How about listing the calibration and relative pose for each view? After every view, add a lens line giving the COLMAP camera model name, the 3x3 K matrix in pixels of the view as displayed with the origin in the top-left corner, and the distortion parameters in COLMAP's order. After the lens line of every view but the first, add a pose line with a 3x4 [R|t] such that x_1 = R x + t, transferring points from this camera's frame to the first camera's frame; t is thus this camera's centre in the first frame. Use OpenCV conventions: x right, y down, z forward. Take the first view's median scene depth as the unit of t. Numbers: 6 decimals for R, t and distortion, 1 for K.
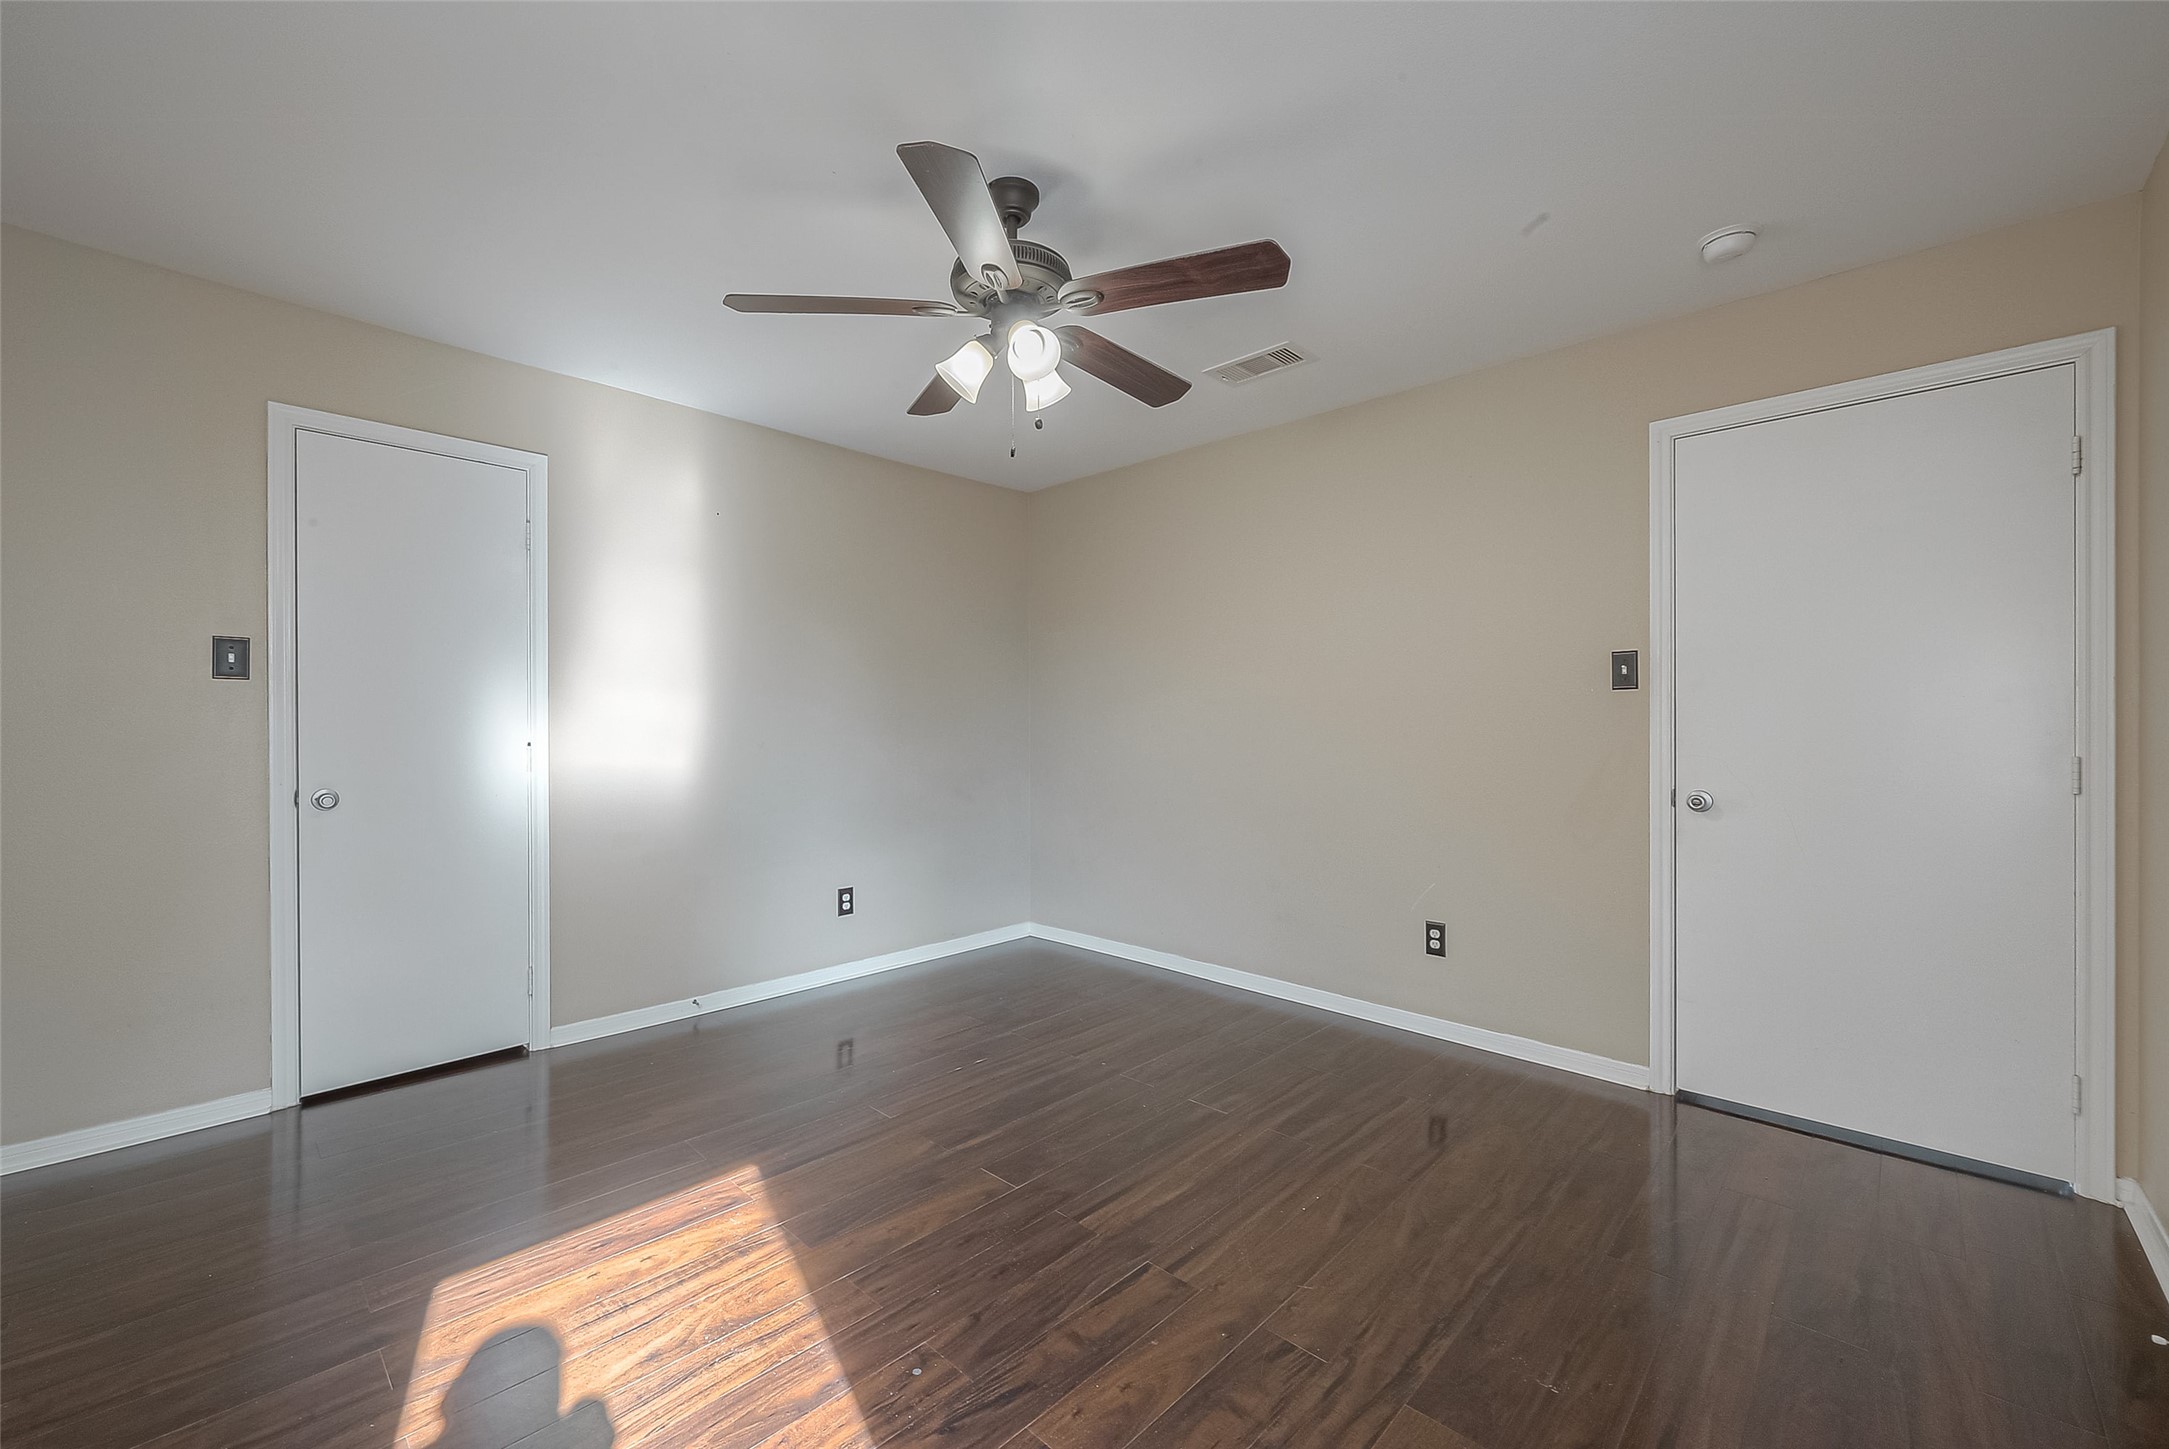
lens RADIAL K [[882.9, 0, 1105.4], [0, 882.9, 733.7], [0, 0, 1]] dist [0.001172, -0.000052]
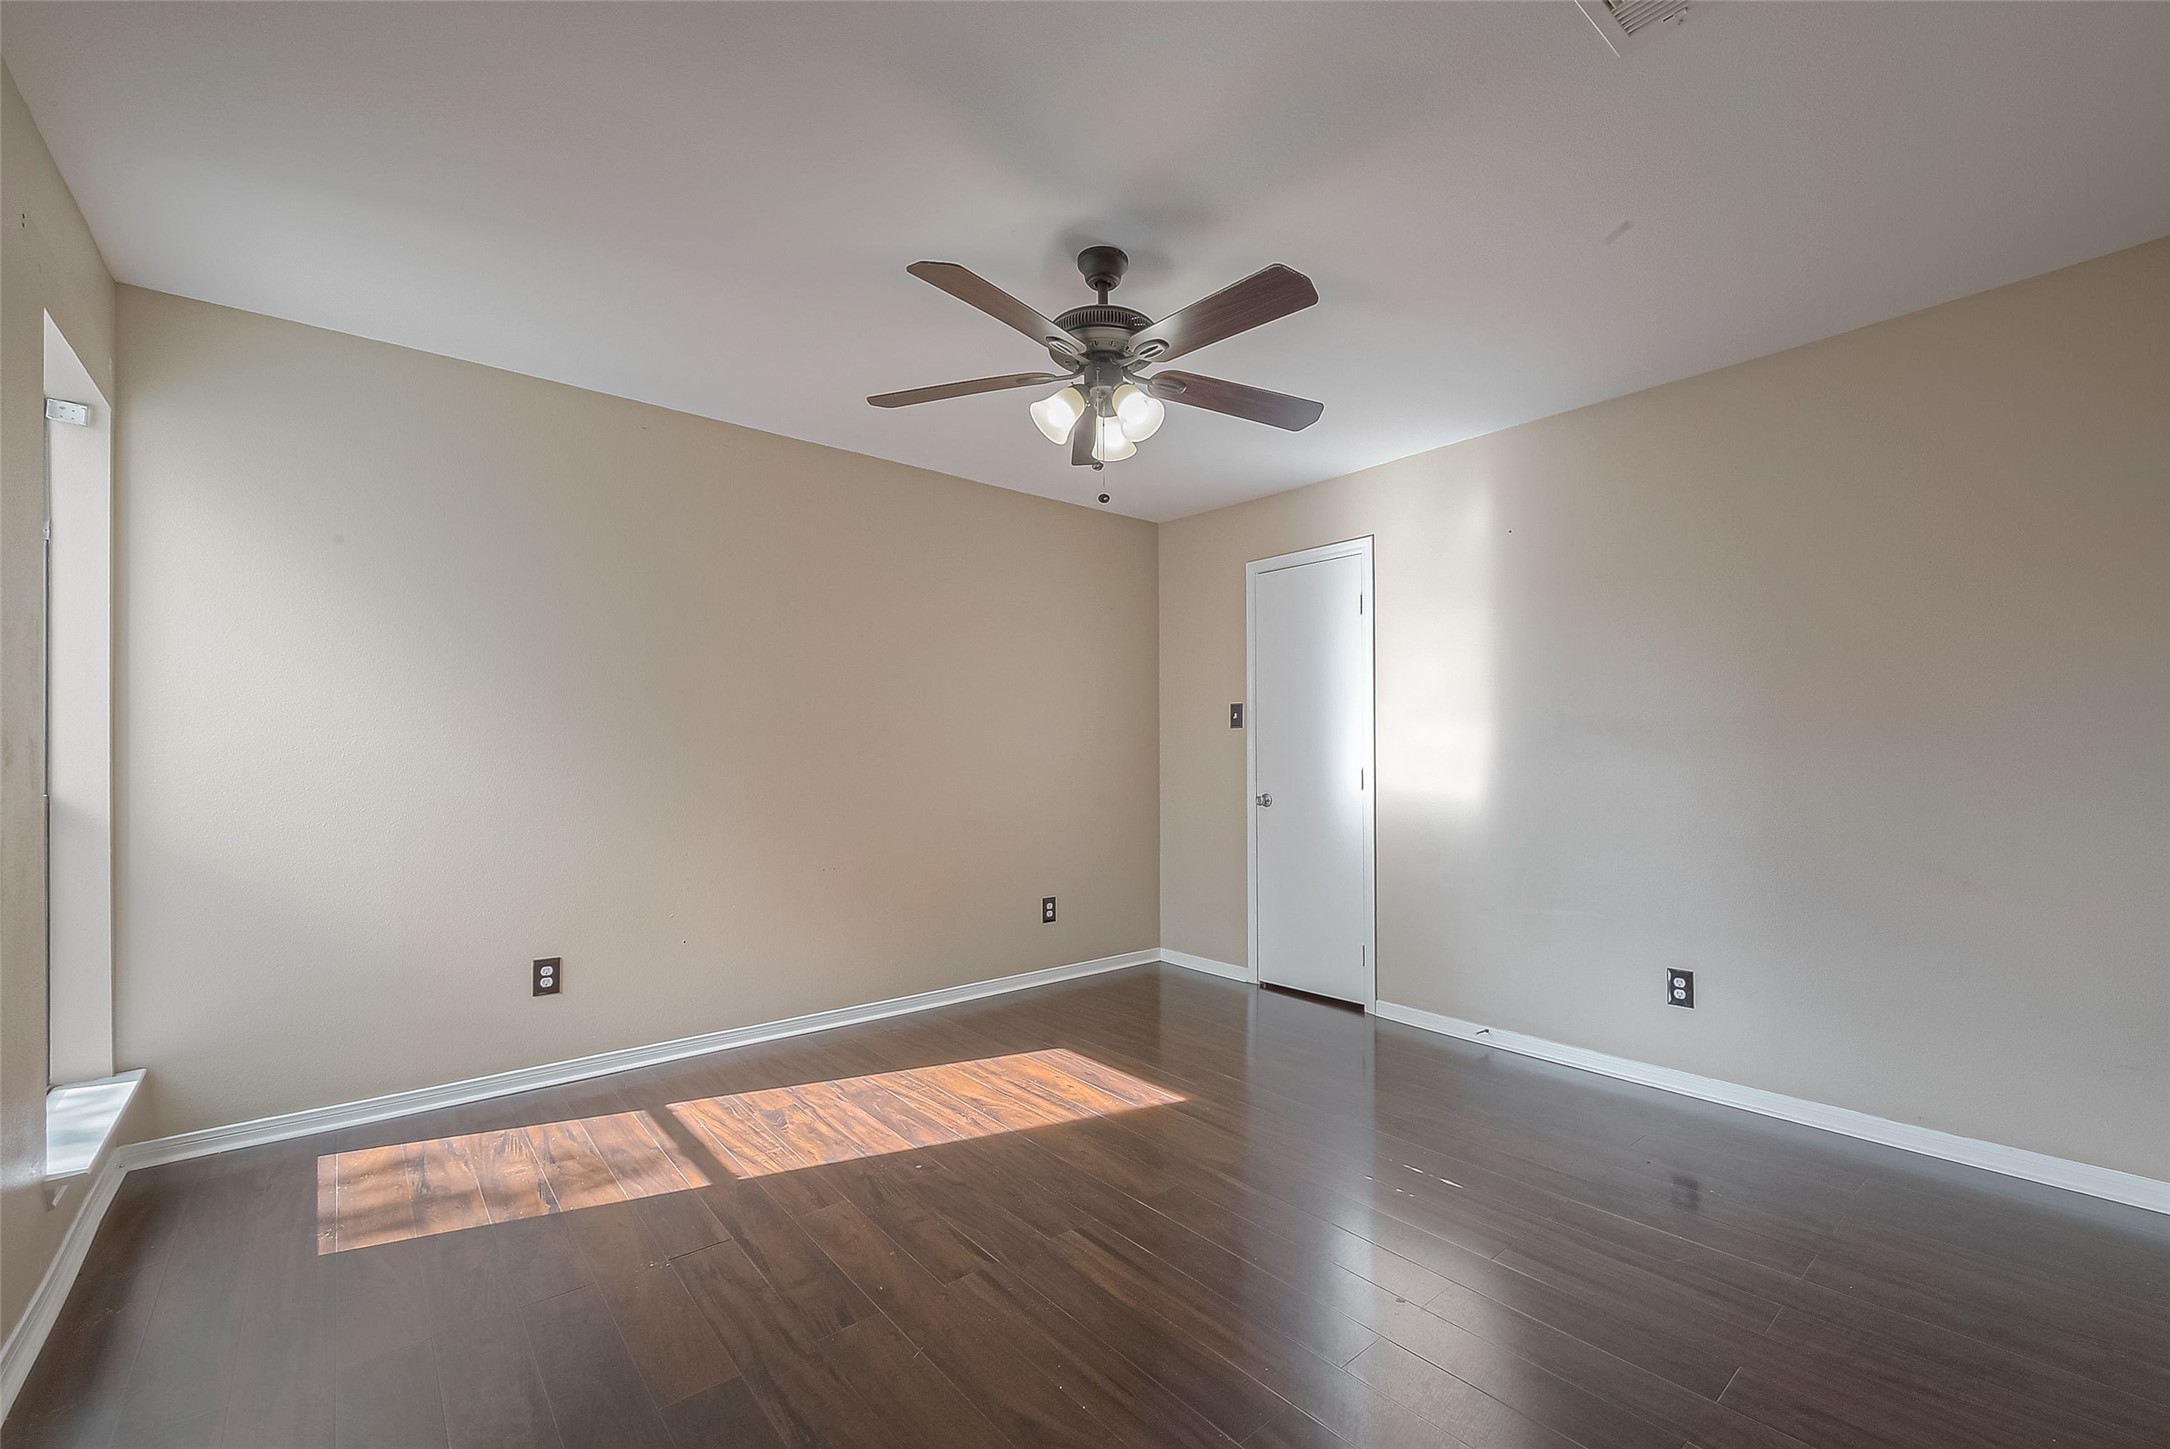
lens RADIAL K [[920.7, 0, 1085.2], [0, 920.7, 751.1], [0, 0, 1]] dist [0.000959, 0.000135]
pose [[-0.155900, -0.009797, -0.987724, 1.002489], [-0.004616, 0.999947, -0.009190, 0.003523], [0.987762, 0.003127, -0.155937, 1.143223]]
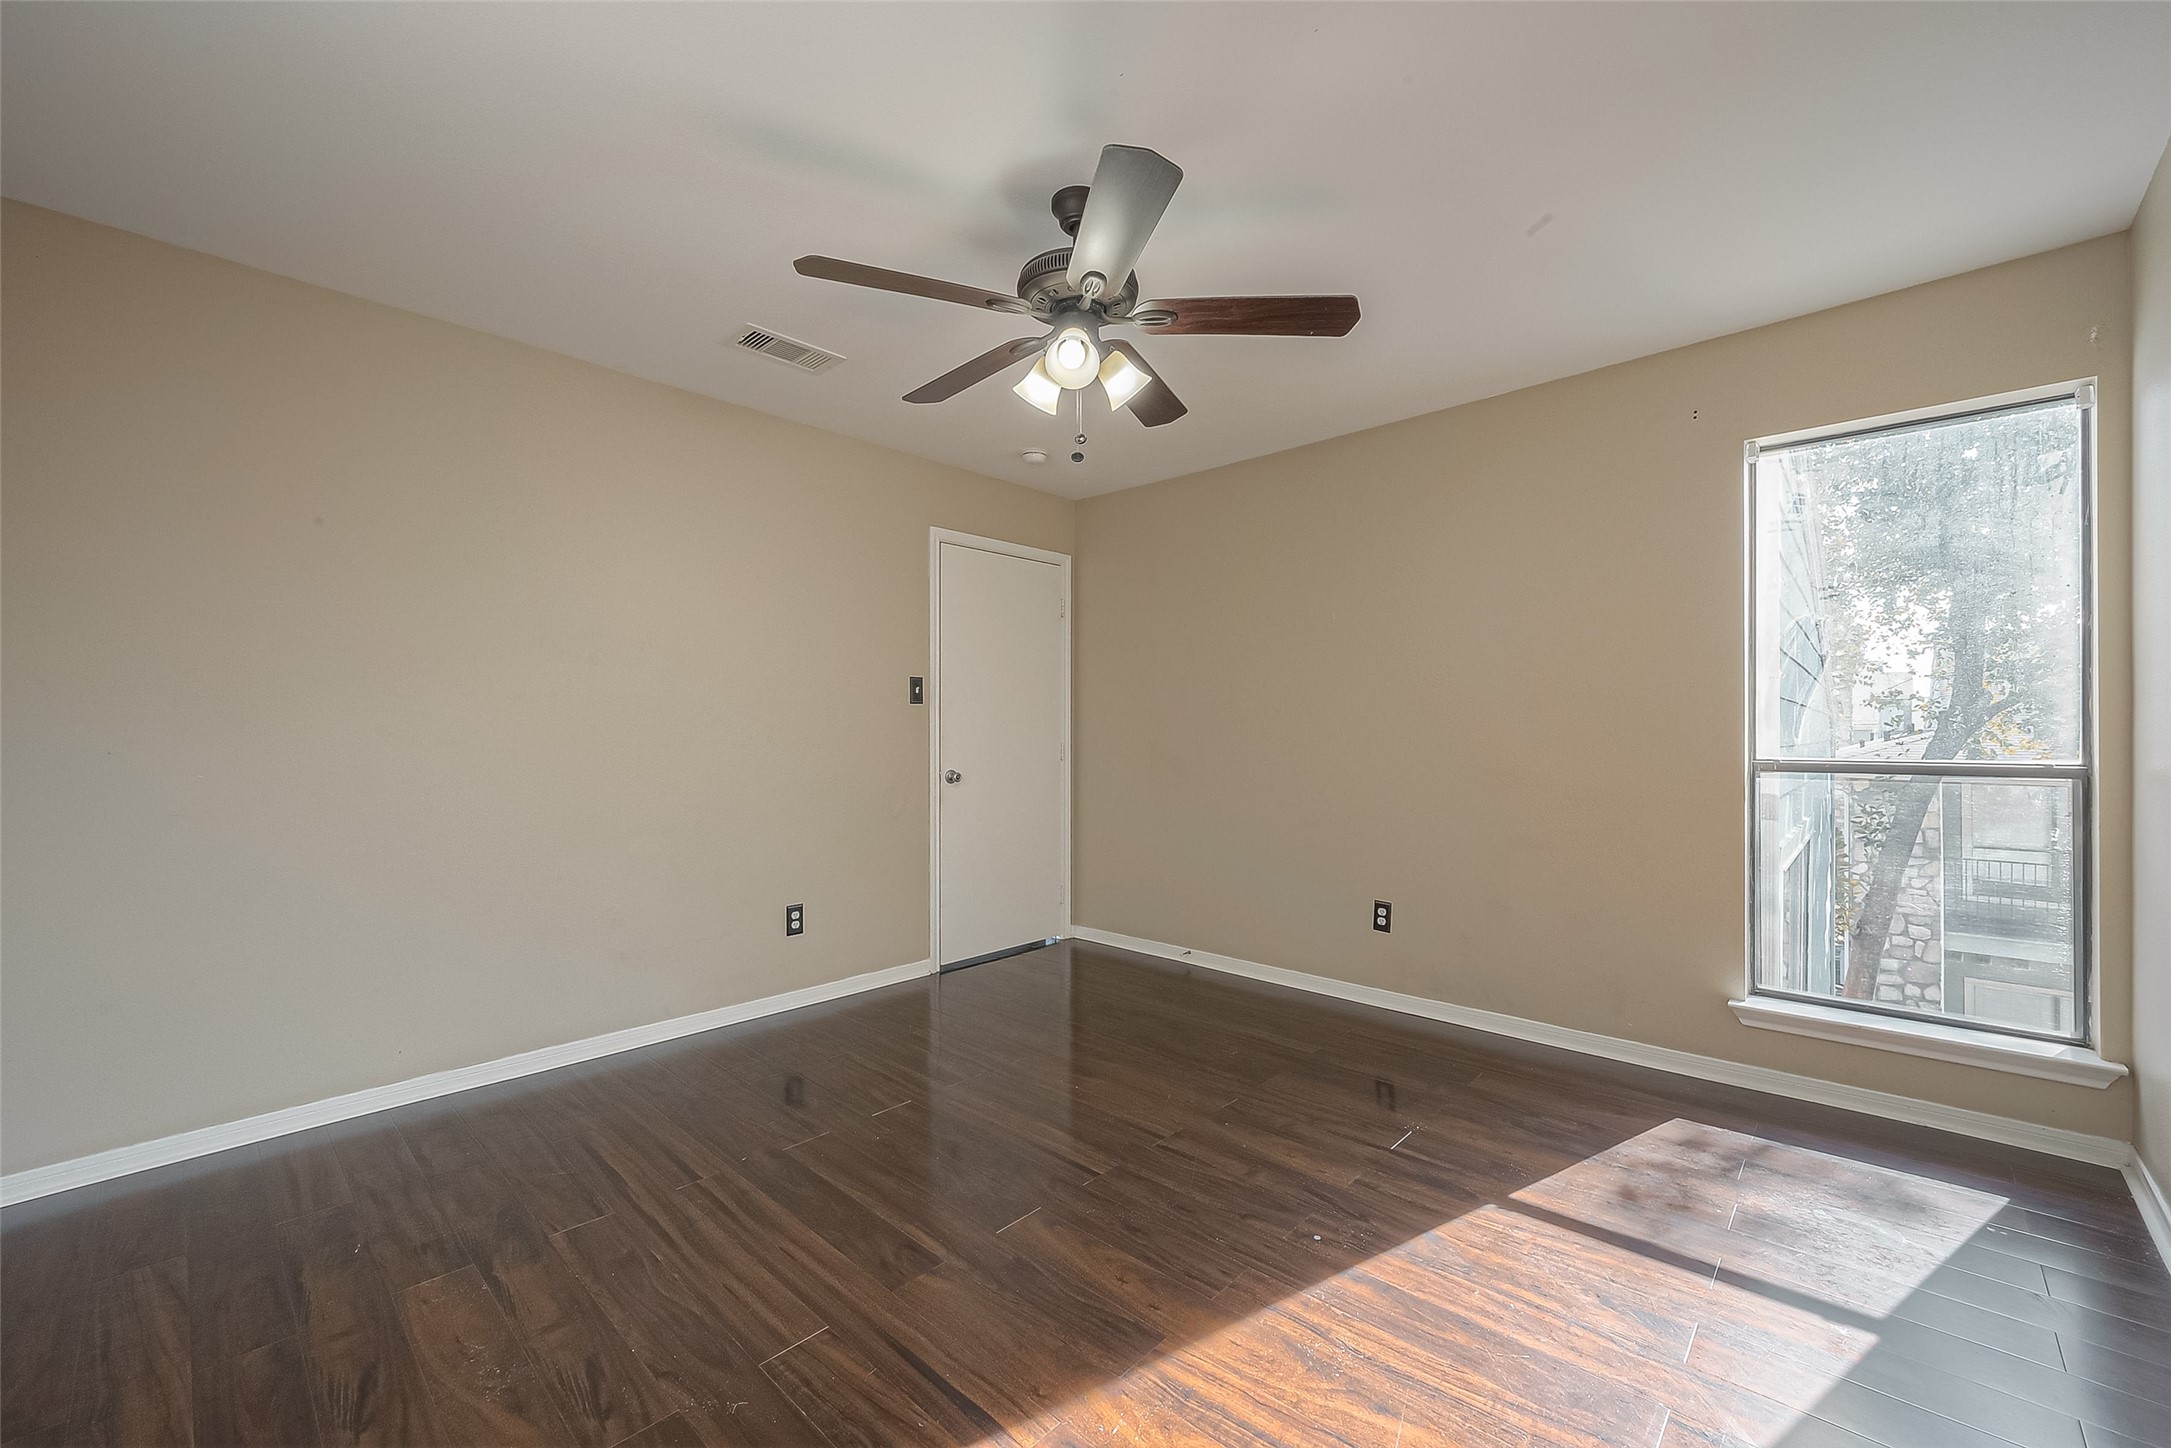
lens RADIAL K [[831.1, 0, 1081.5], [0, 831.1, 726.1], [0, 0, 1]] dist [0.000391, -0.000040]
pose [[0.009759, 0.004806, 0.999941, -1.043873], [0.010844, 0.999929, -0.004912, -0.003831], [-0.999894, 0.010891, 0.009706, 0.977727]]
